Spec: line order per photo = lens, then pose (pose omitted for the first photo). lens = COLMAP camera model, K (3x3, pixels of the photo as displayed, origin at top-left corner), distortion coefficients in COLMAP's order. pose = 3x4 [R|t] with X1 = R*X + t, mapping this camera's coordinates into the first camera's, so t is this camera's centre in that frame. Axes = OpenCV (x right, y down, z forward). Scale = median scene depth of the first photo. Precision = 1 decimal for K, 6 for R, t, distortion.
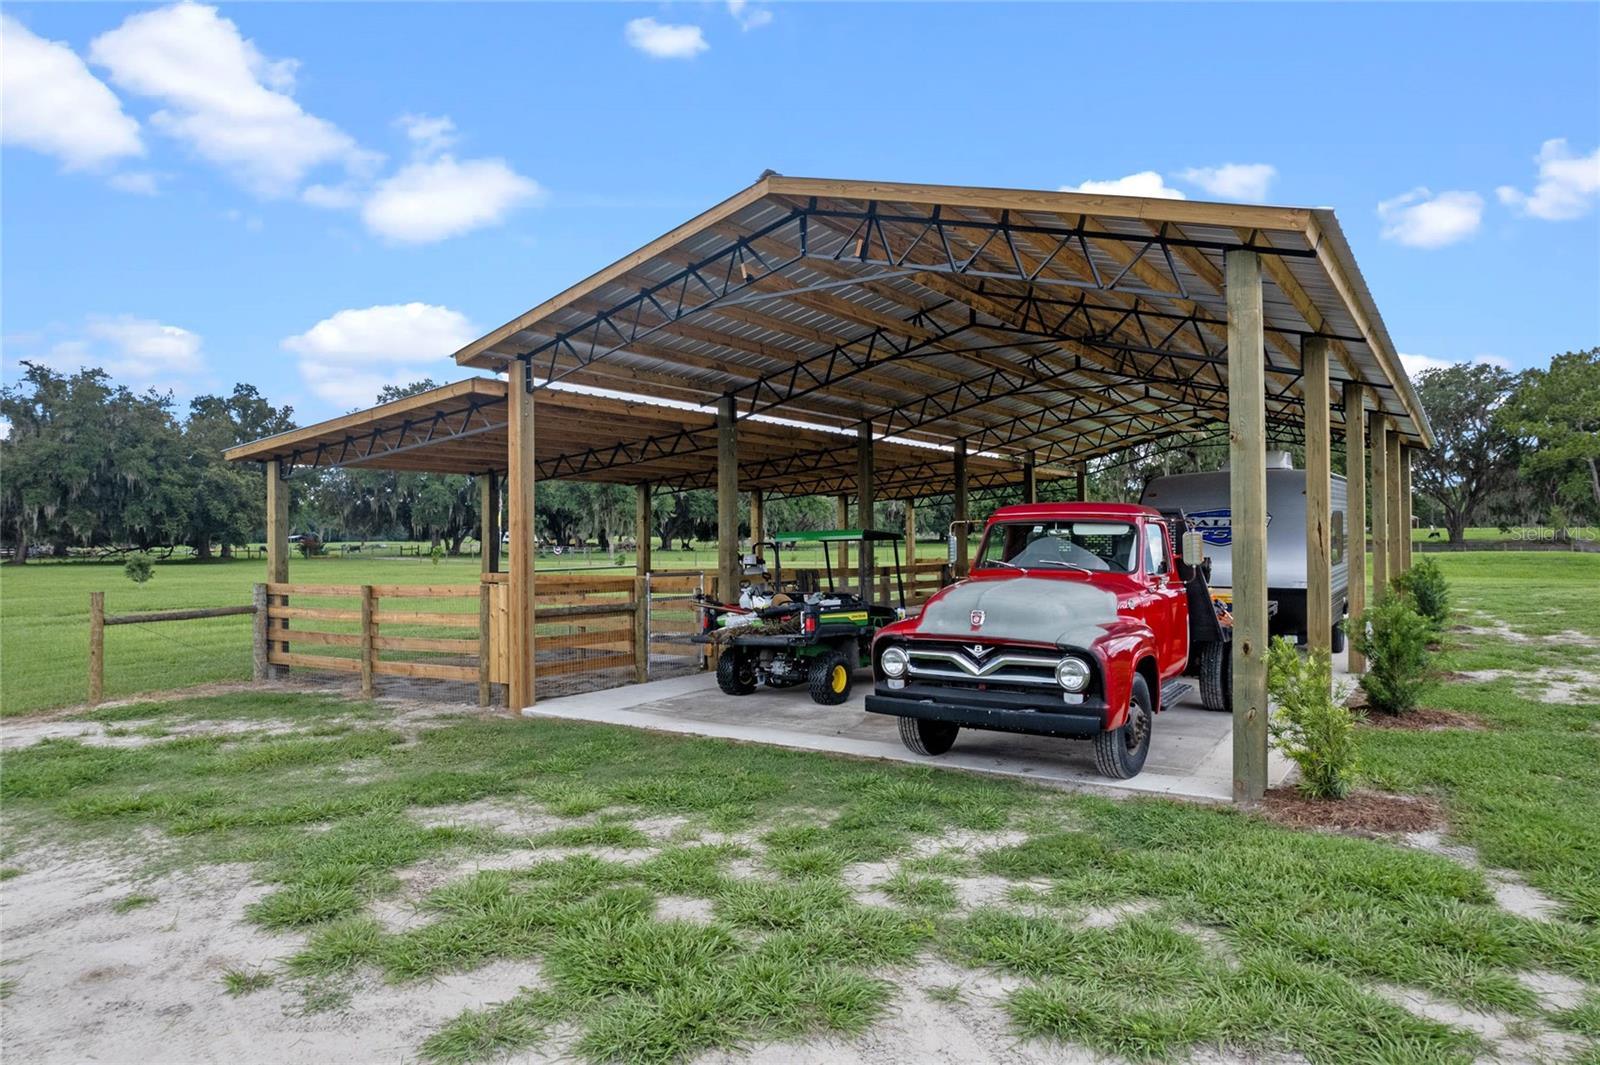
lens RADIAL K [[1020.4, 0, 800.0], [0, 1020.4, 532.5], [0, 0, 1]] dist [-0.079349, 0.073165]
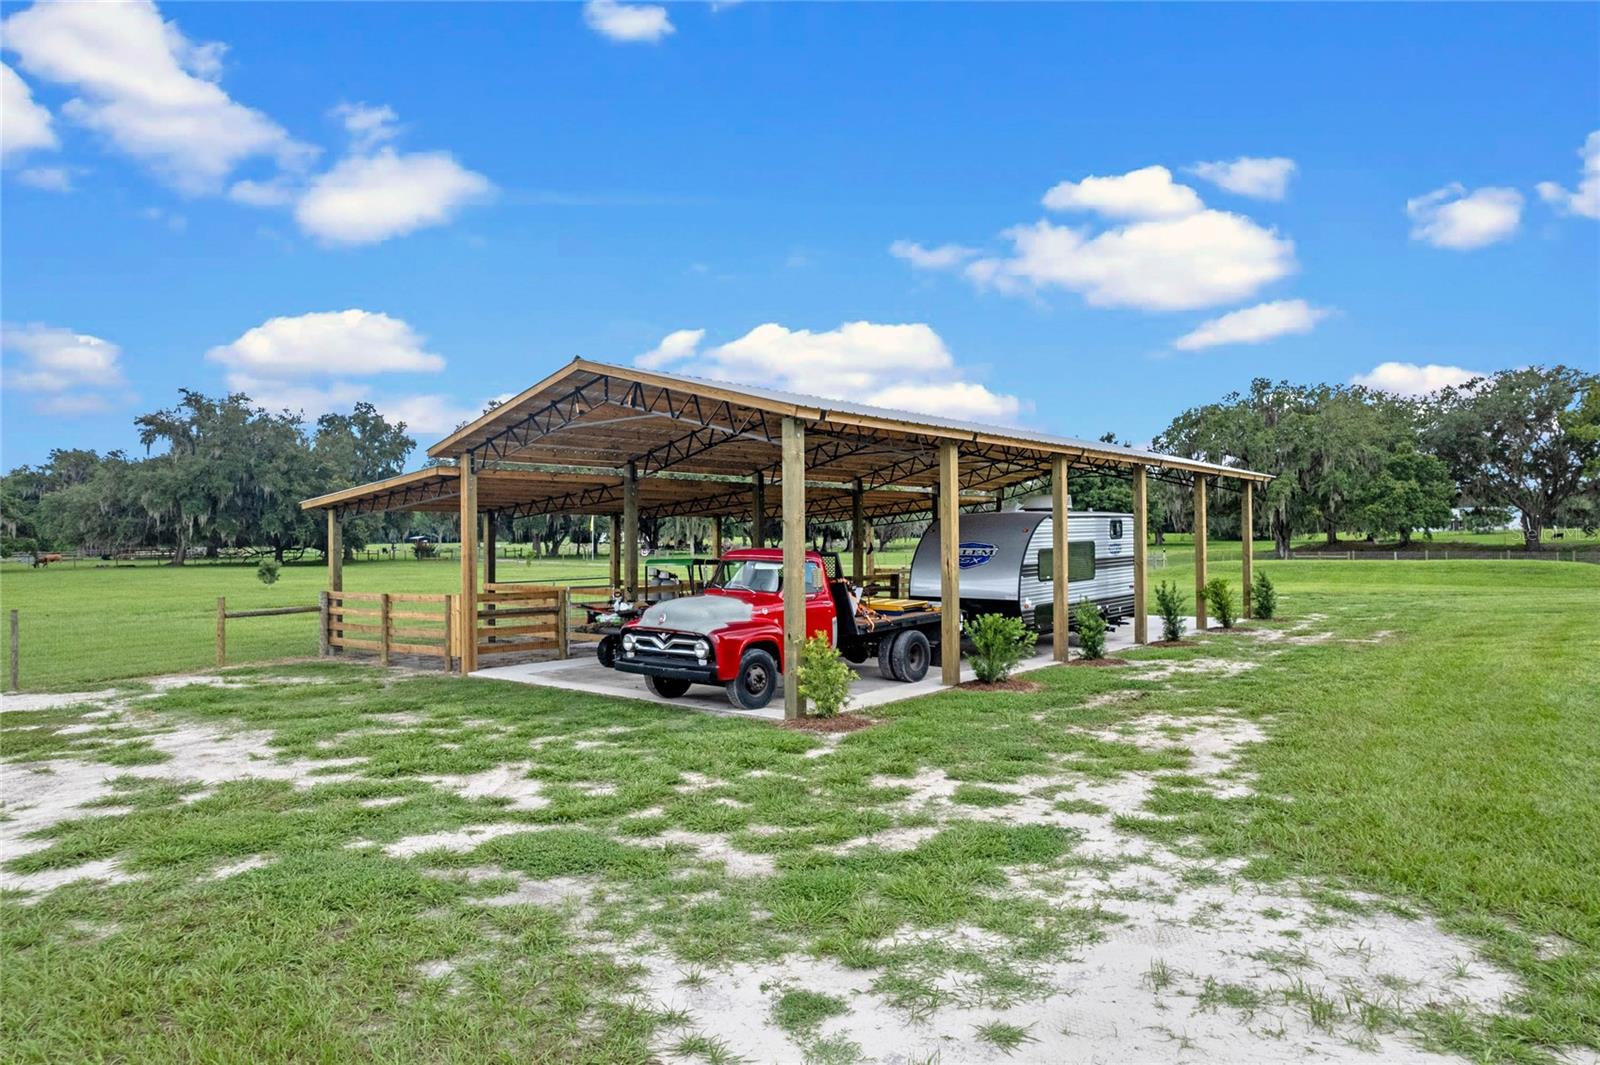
lens RADIAL K [[1019.9, 0, 800.0], [0, 1019.9, 532.5], [0, 0, 1]] dist [-0.073327, 0.050700]
pose [[0.994257, -0.001364, -0.107012, 0.351548], [0.001456, 0.999999, 0.000781, -0.039812], [0.107011, -0.000933, 0.994257, -0.445143]]
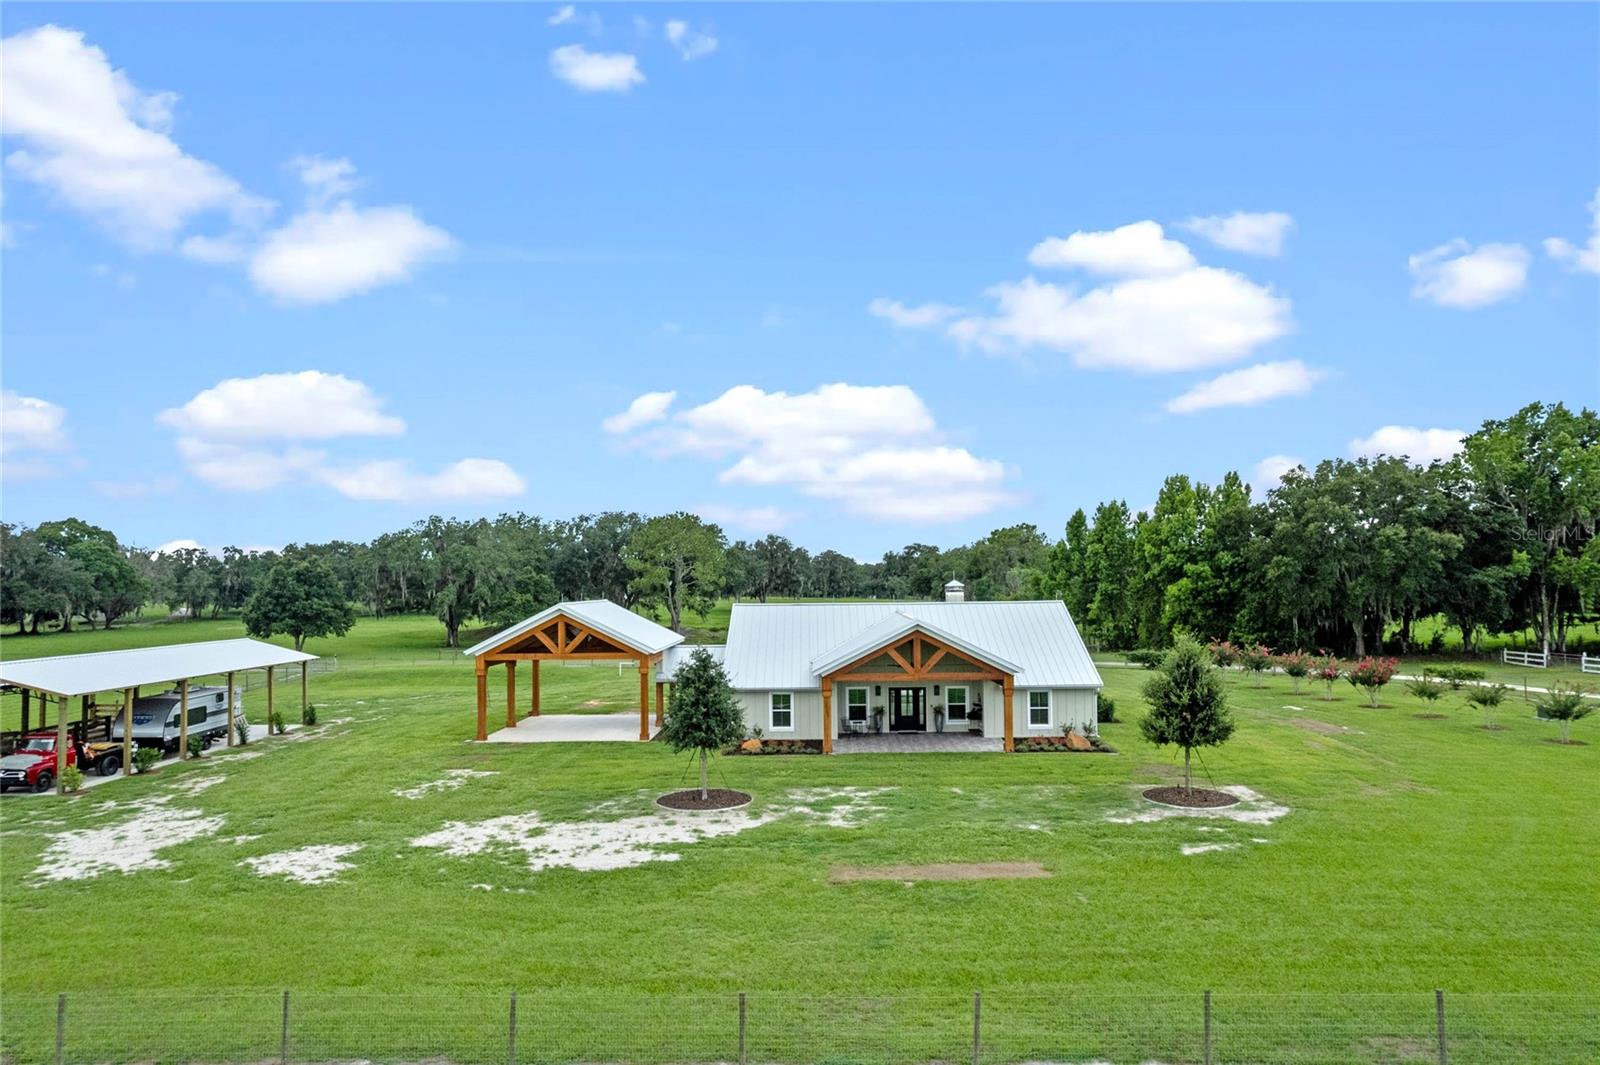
lens RADIAL K [[1020.4, 0, 800.0], [0, 1020.4, 532.5], [0, 0, 1]] dist [-0.079349, 0.073165]
pose [[0.837685, 0.025179, 0.545573, 0.442222], [0.000501, 0.998901, -0.046870, -0.491557], [-0.546154, 0.039536, 0.836751, -3.167711]]
